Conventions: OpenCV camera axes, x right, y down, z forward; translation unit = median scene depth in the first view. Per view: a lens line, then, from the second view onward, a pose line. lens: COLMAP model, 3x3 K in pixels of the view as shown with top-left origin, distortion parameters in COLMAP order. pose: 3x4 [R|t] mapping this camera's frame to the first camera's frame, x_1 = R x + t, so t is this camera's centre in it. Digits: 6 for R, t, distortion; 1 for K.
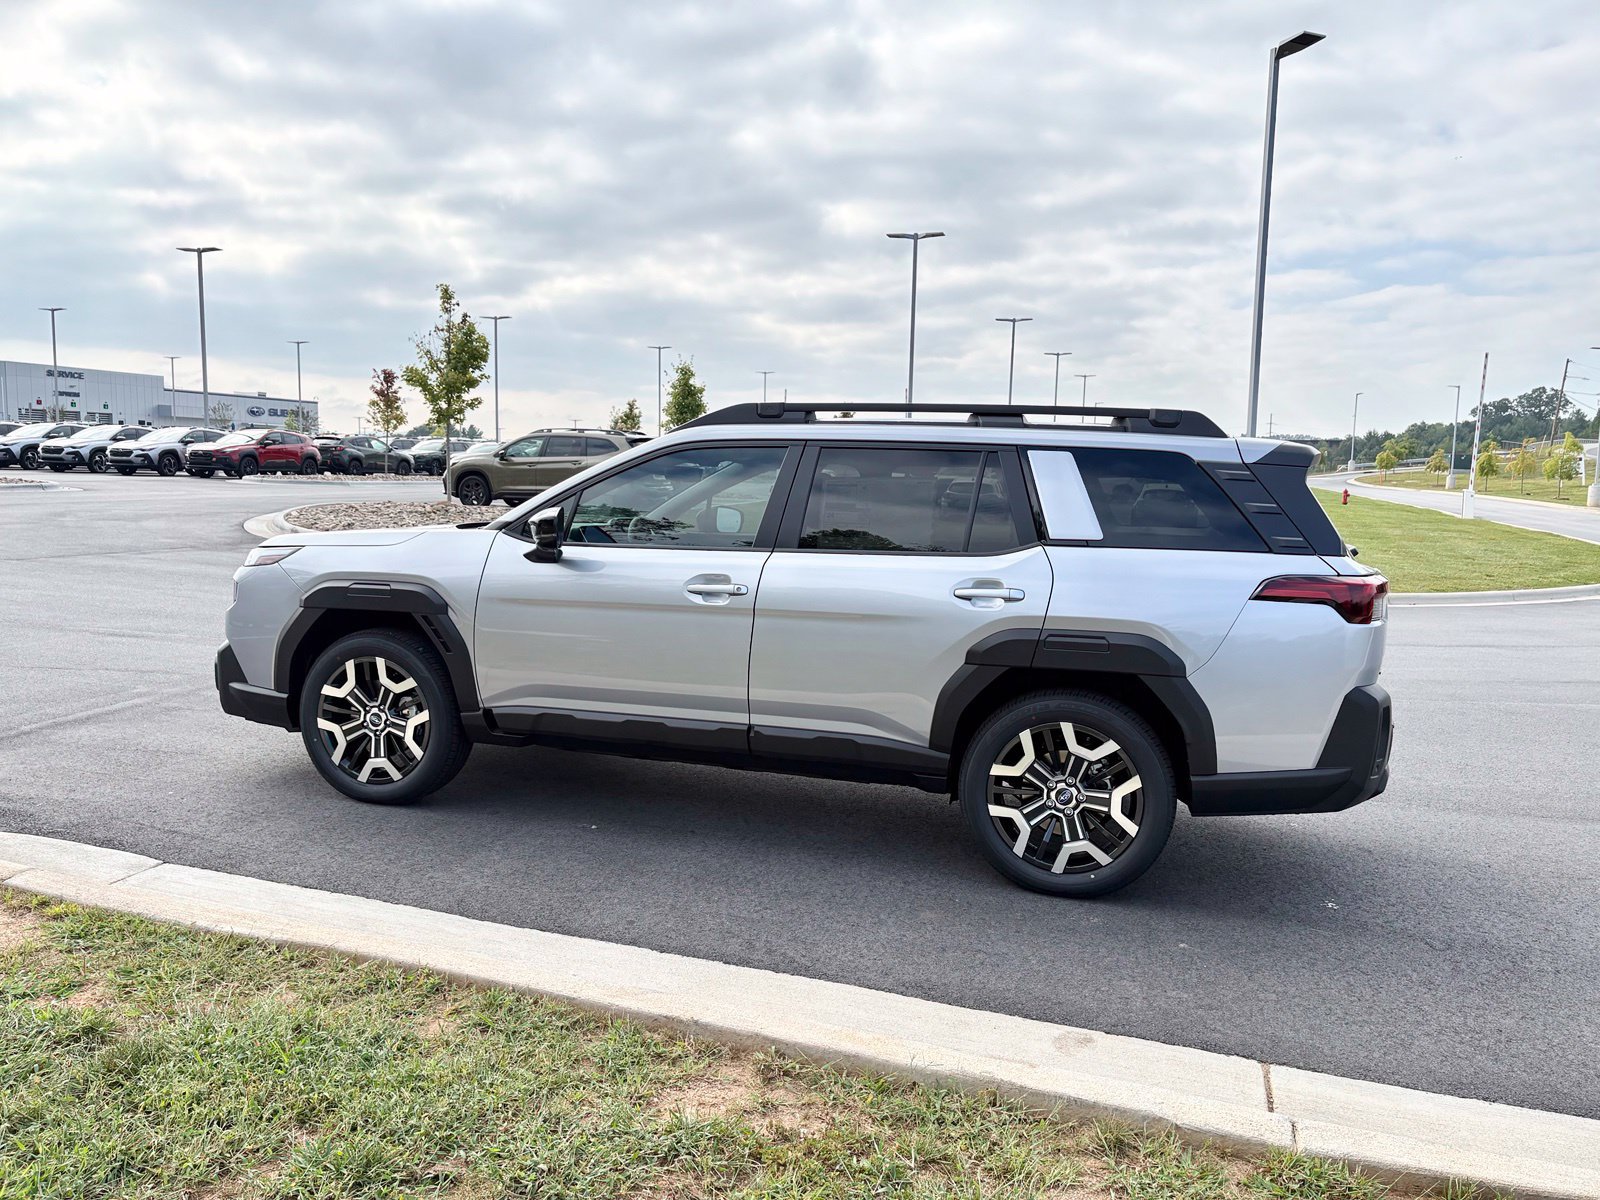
lens RADIAL K [[1214.7, 0, 804.3], [0, 1214.7, 609.4], [0, 0, 1]] dist [0.051032, -0.056705]
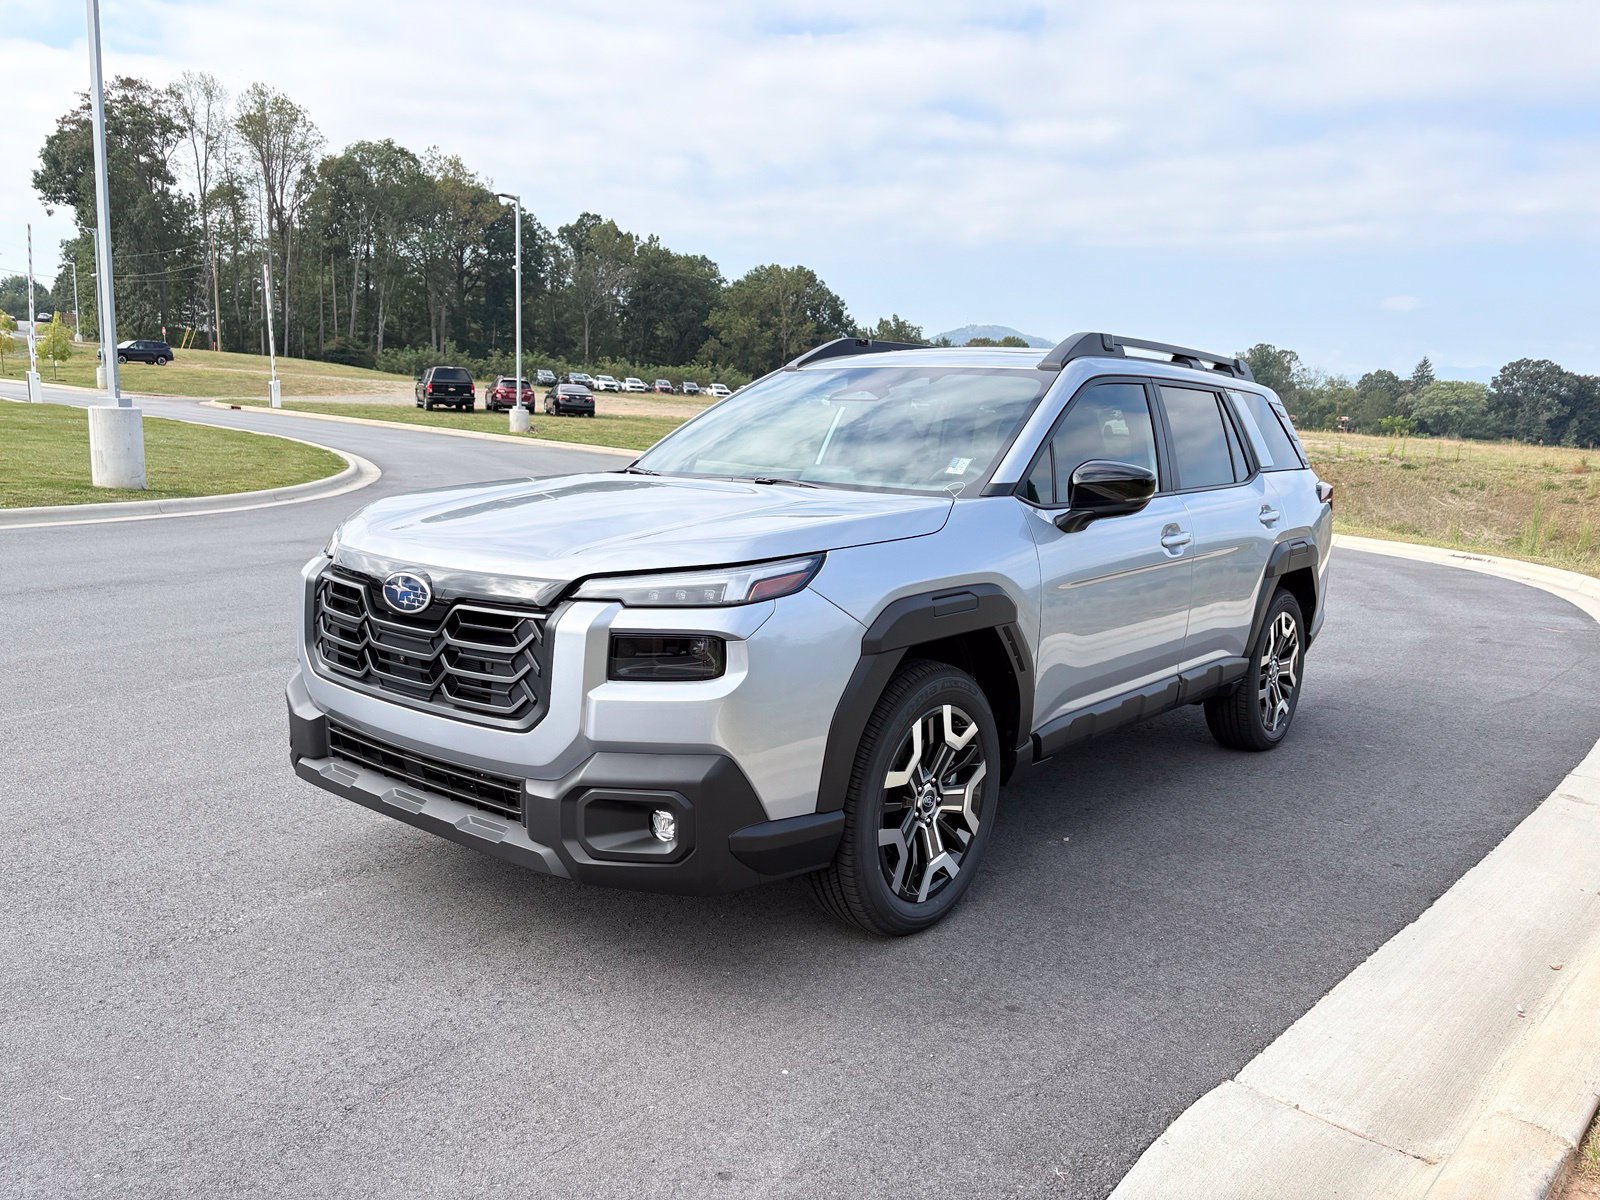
lens RADIAL K [[1214.7, 0, 804.3], [0, 1214.7, 609.4], [0, 0, 1]] dist [0.051032, -0.056705]
pose [[0.382991, -0.161312, 0.909559, -1.053789], [0.071463, 0.986858, 0.144930, -0.120381], [-0.920984, 0.009493, 0.389485, 0.899223]]
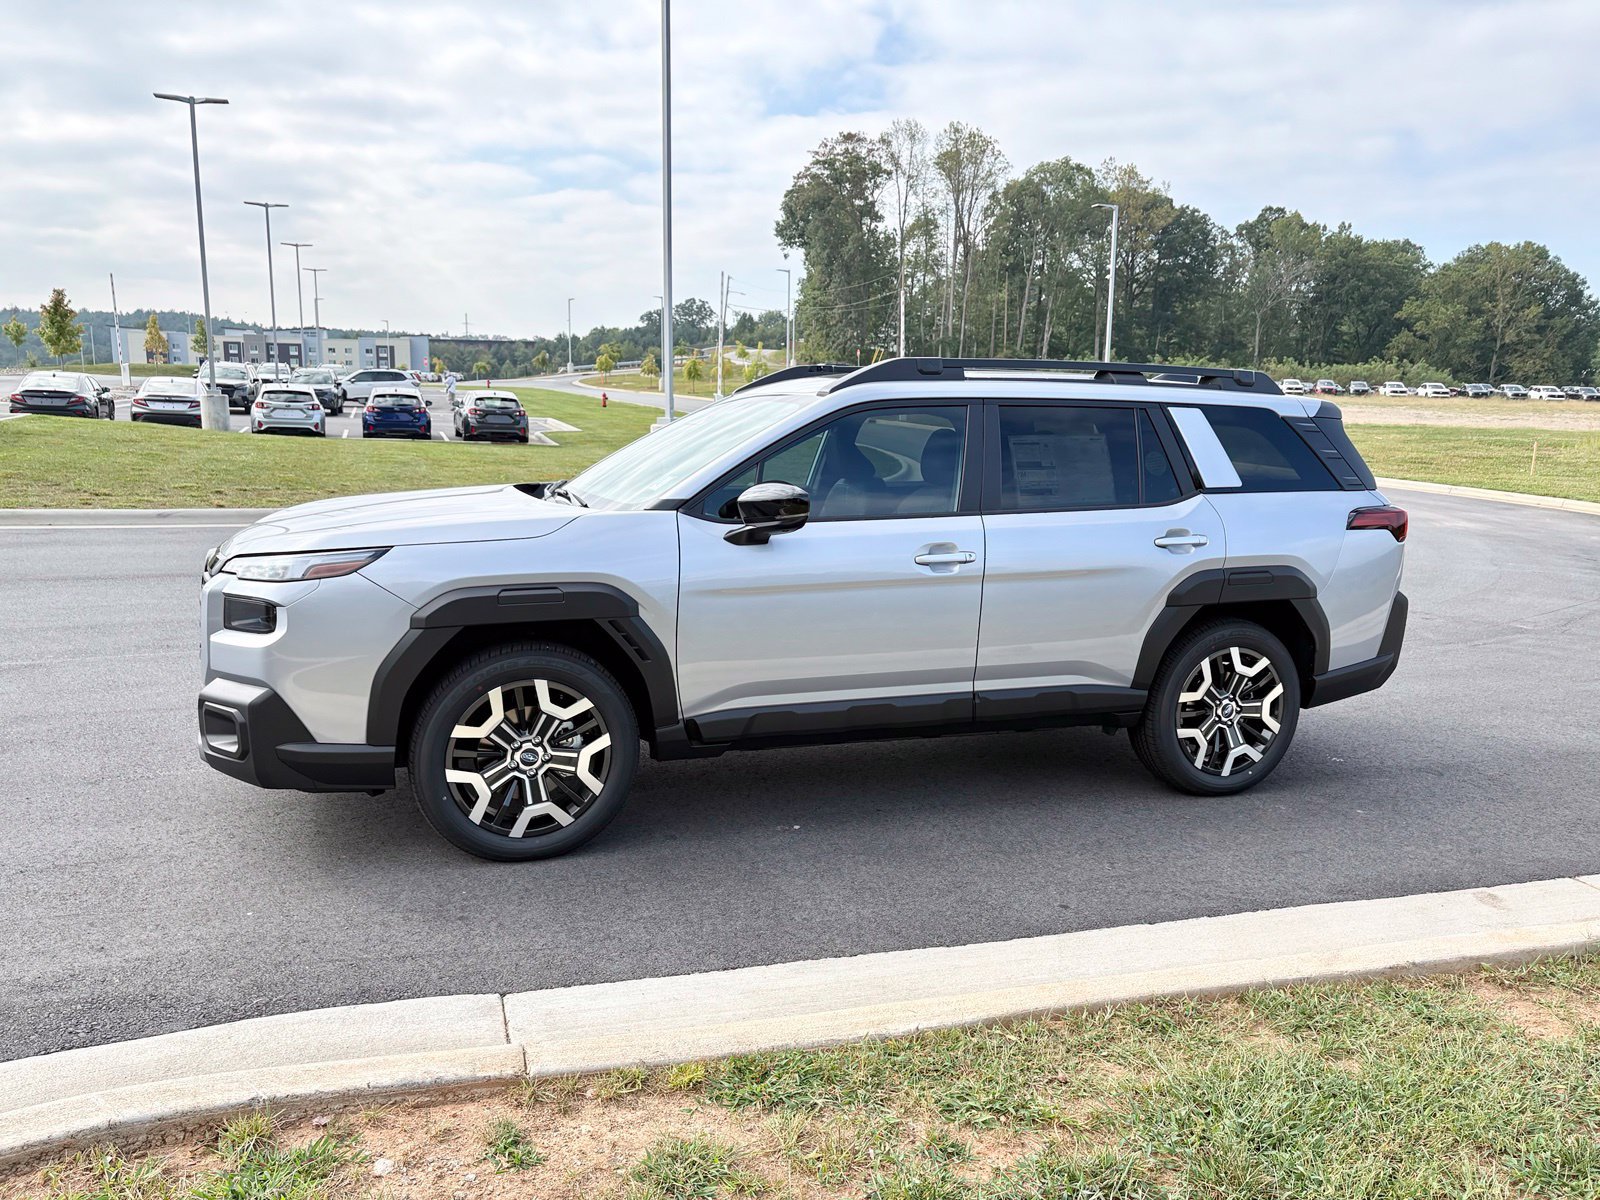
lens RADIAL K [[1214.7, 0, 804.3], [0, 1214.7, 609.4], [0, 0, 1]] dist [0.051032, -0.056705]
pose [[0.803002, -0.114234, 0.584926, -0.734169], [0.066287, 0.992488, 0.102829, -0.082965], [-0.592278, -0.043799, 0.804542, 0.290876]]
